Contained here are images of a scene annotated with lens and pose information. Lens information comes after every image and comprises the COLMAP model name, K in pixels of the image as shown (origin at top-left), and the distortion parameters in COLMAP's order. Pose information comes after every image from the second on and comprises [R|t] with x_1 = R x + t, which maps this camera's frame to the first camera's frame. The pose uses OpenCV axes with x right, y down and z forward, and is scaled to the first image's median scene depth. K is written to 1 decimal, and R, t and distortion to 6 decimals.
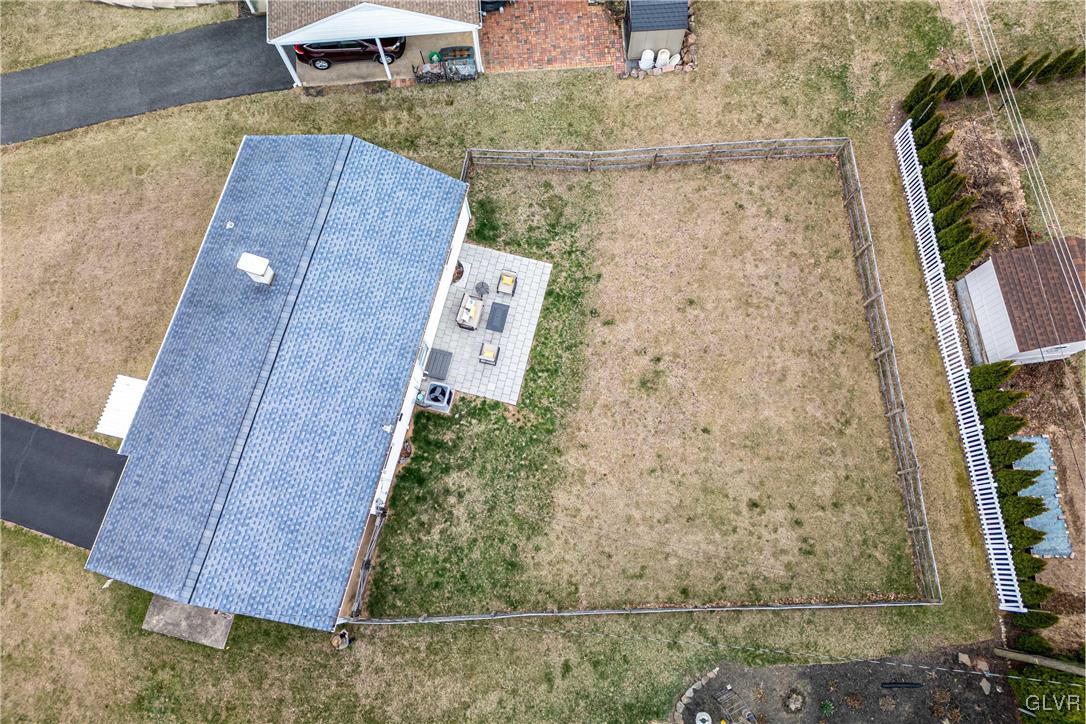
lens RADIAL K [[746.6, 0, 543.2], [0, 746.6, 340.0], [0, 0, 1]] dist [0.065022, -0.057508]
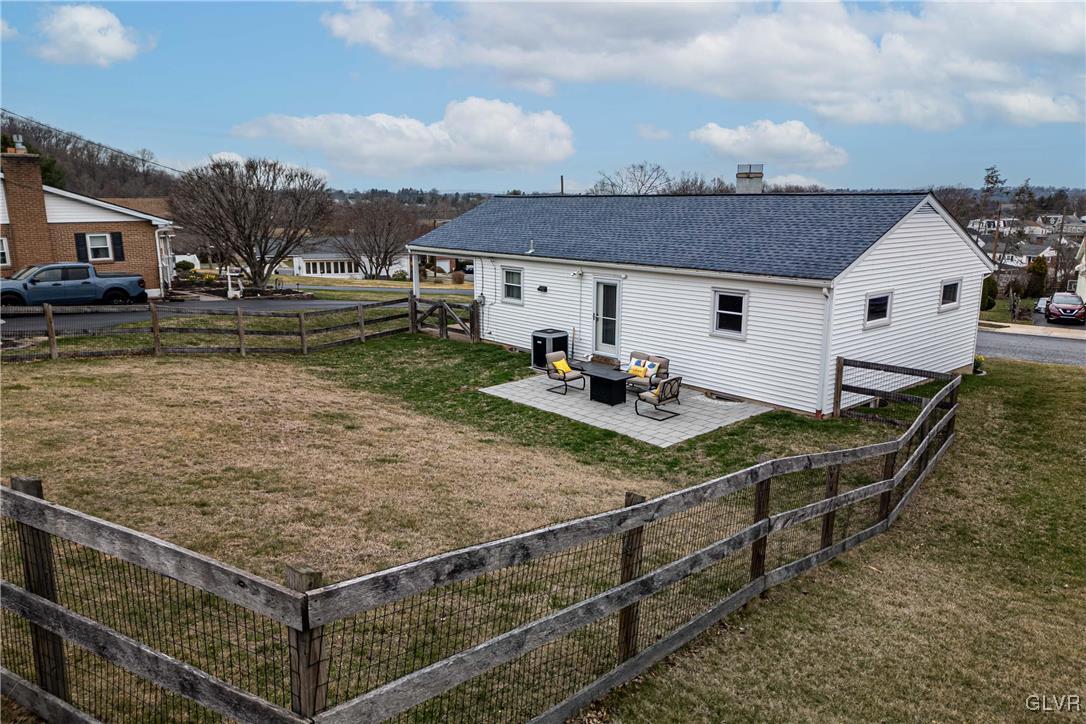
lens RADIAL K [[765.0, 0, 539.4], [0, 765.0, 361.7], [0, 0, 1]] dist [0.091222, -0.135878]
pose [[-0.573520, 0.180964, -0.798953, 0.457343], [-0.787836, 0.145405, 0.598474, -0.355209], [0.224474, 0.972682, 0.059177, 0.950034]]
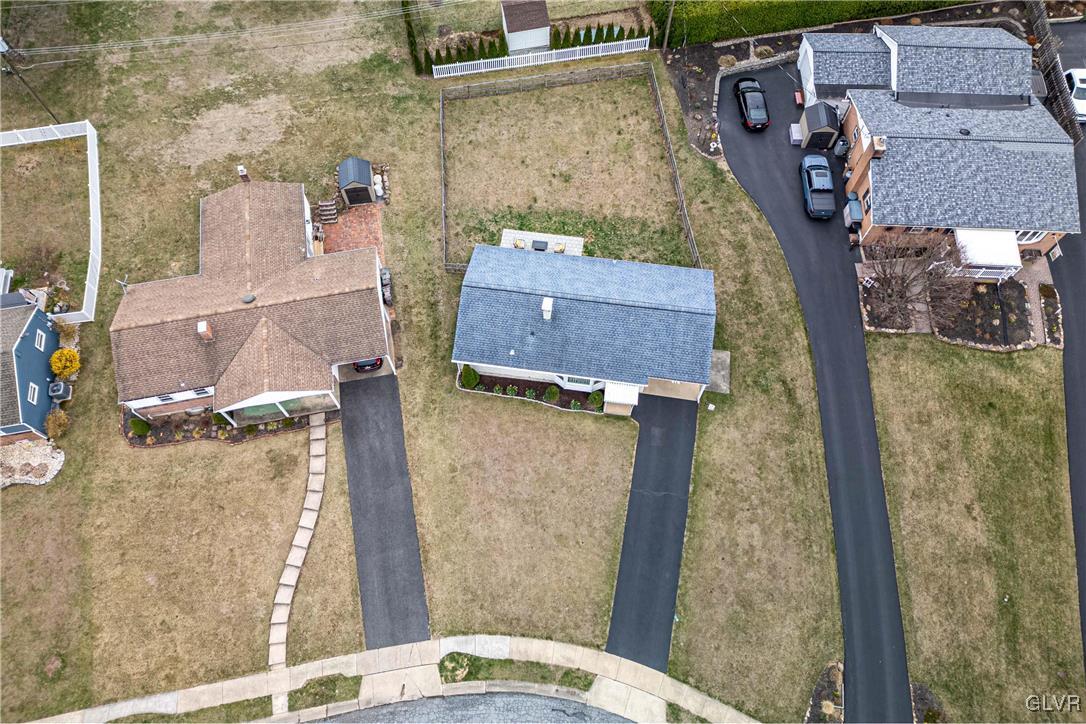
lens RADIAL K [[759.0, 0, 540.1], [0, 759.0, 324.3], [0, 0, 1]] dist [0.091692, -0.100815]
pose [[-0.102601, -0.875051, 0.473031, -1.138042], [0.960037, 0.037372, 0.277368, -0.551016], [-0.260389, 0.482585, 0.836247, -0.488695]]
